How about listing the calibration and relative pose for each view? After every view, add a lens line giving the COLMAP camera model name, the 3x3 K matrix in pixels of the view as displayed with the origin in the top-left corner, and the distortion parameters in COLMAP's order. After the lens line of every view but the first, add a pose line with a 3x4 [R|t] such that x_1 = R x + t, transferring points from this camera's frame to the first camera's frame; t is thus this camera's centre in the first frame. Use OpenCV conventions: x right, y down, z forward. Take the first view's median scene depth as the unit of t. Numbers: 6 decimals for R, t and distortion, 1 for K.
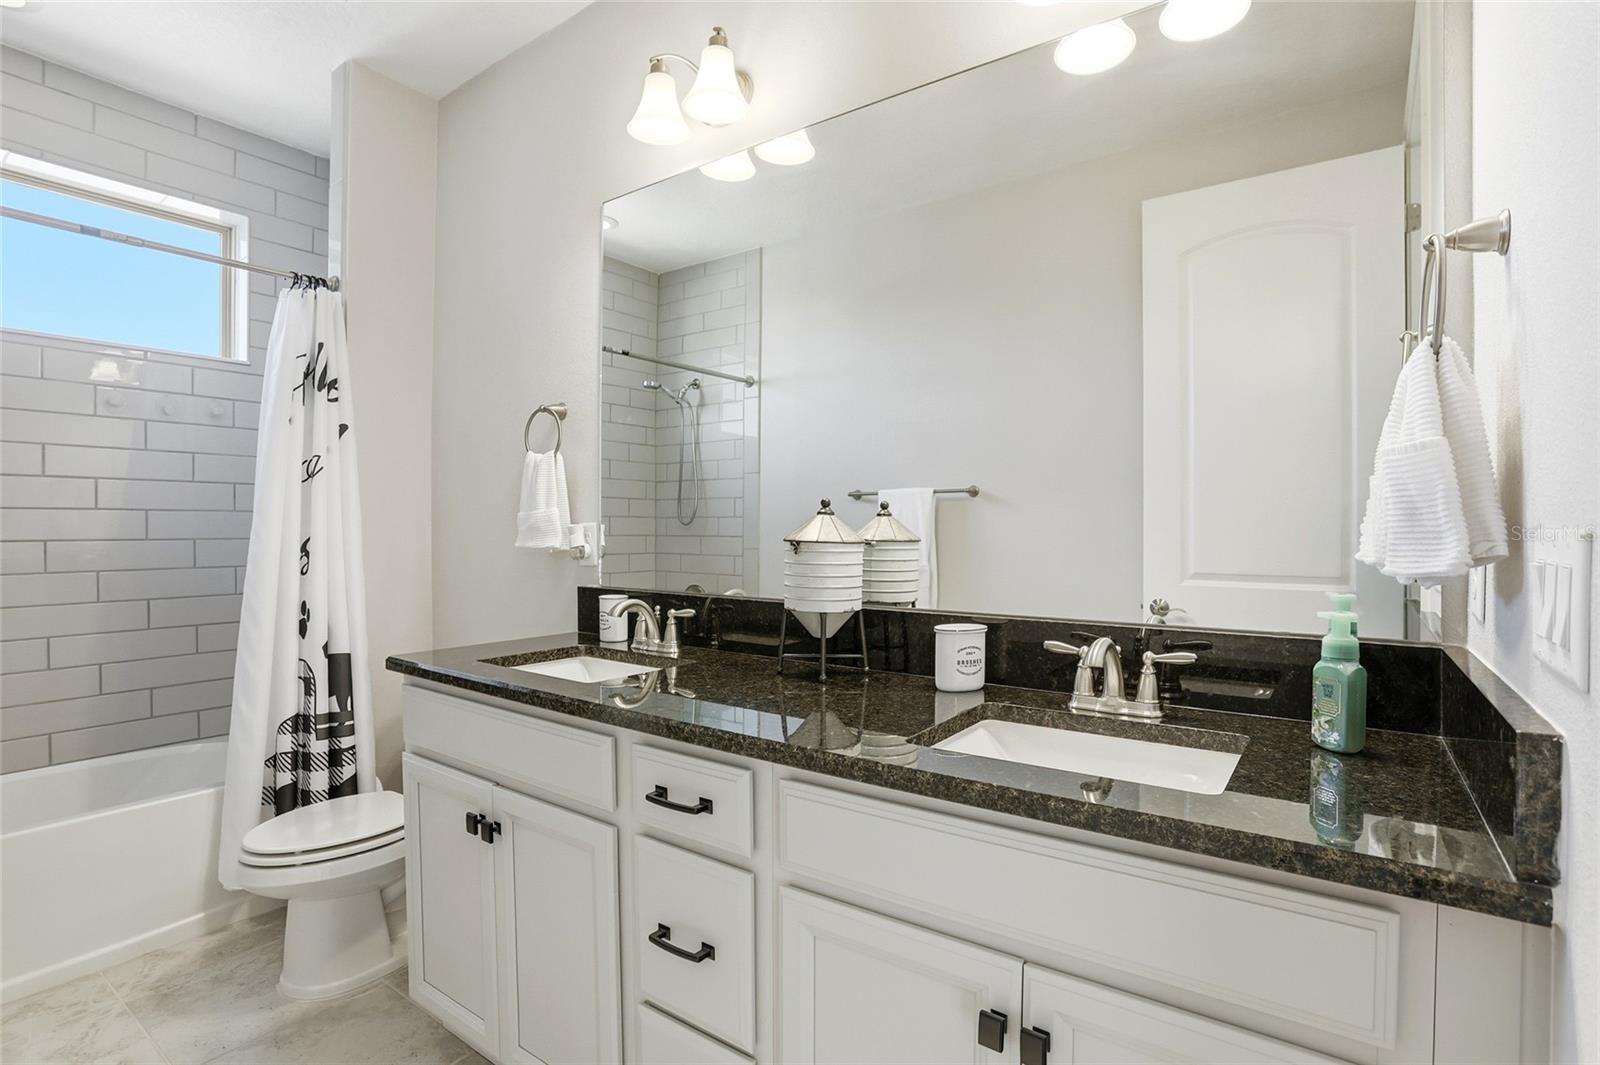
lens RADIAL K [[766.8, 0, 810.0], [0, 766.8, 532.0], [0, 0, 1]] dist [-0.050430, 0.004556]
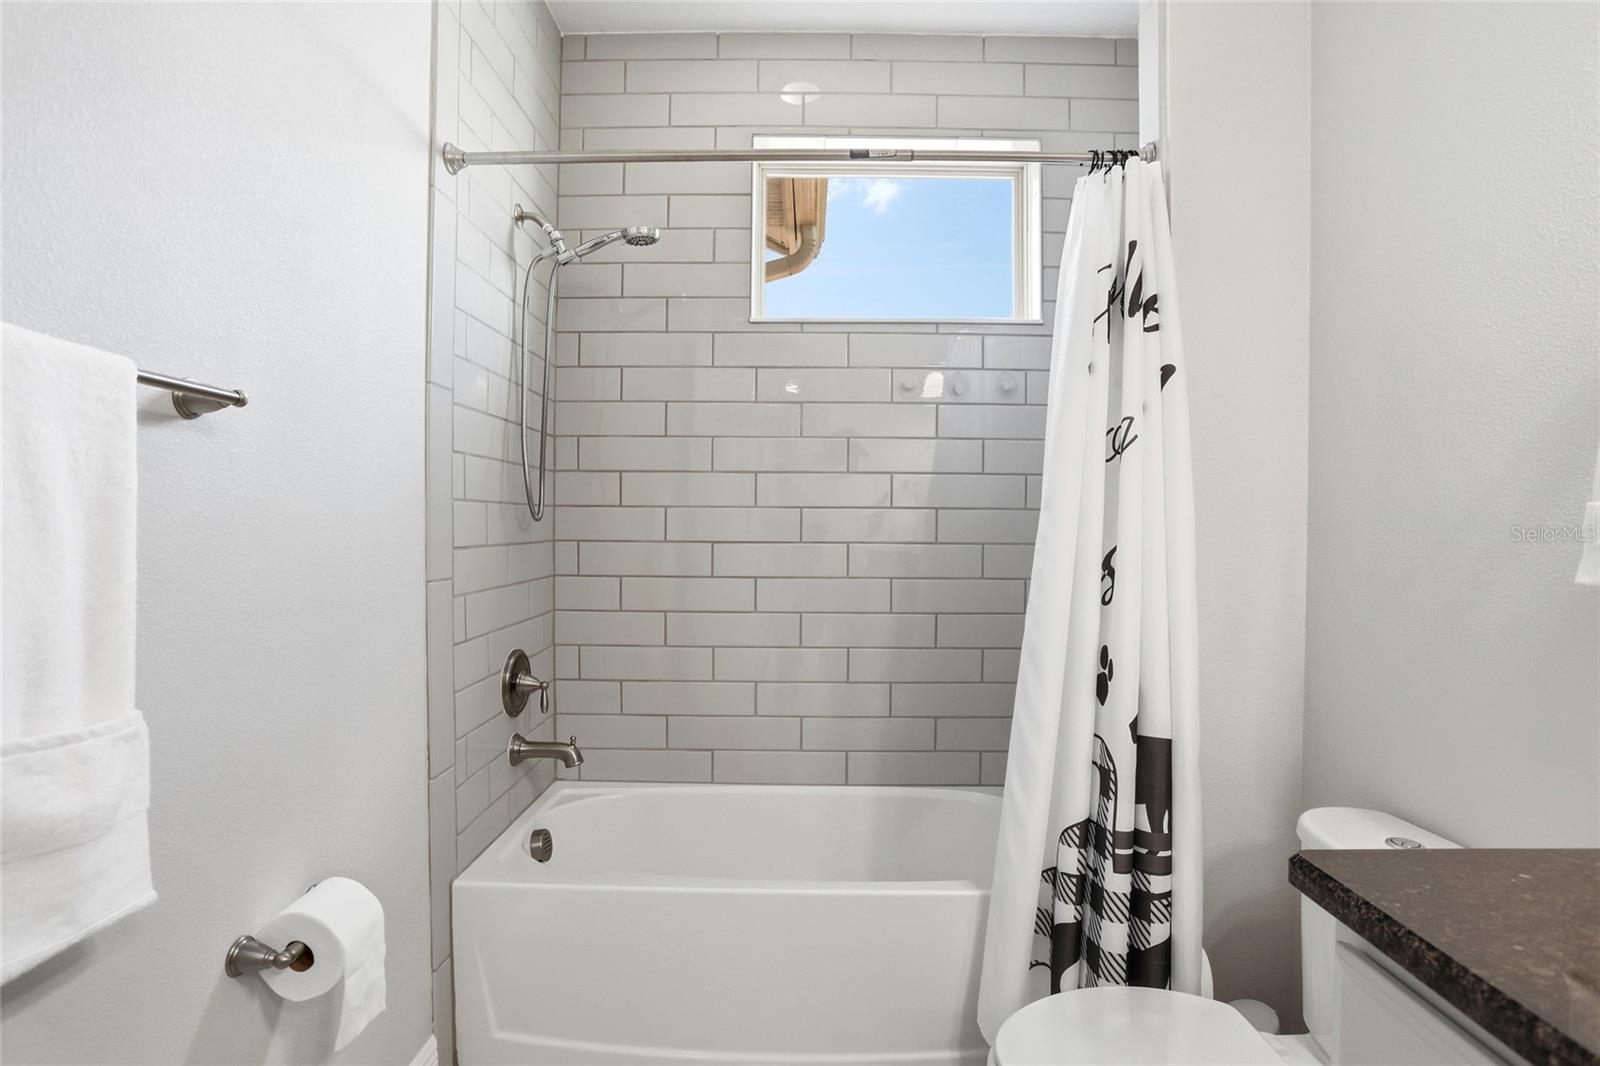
lens RADIAL K [[766.8, 0, 802.1], [0, 766.8, 533.5], [0, 0, 1]] dist [-0.050430, 0.004556]
pose [[0.564599, 0.013870, -0.825249, -0.285091], [-0.018003, 0.999828, 0.004487, -0.002215], [0.825169, 0.012324, 0.564751, 0.416628]]
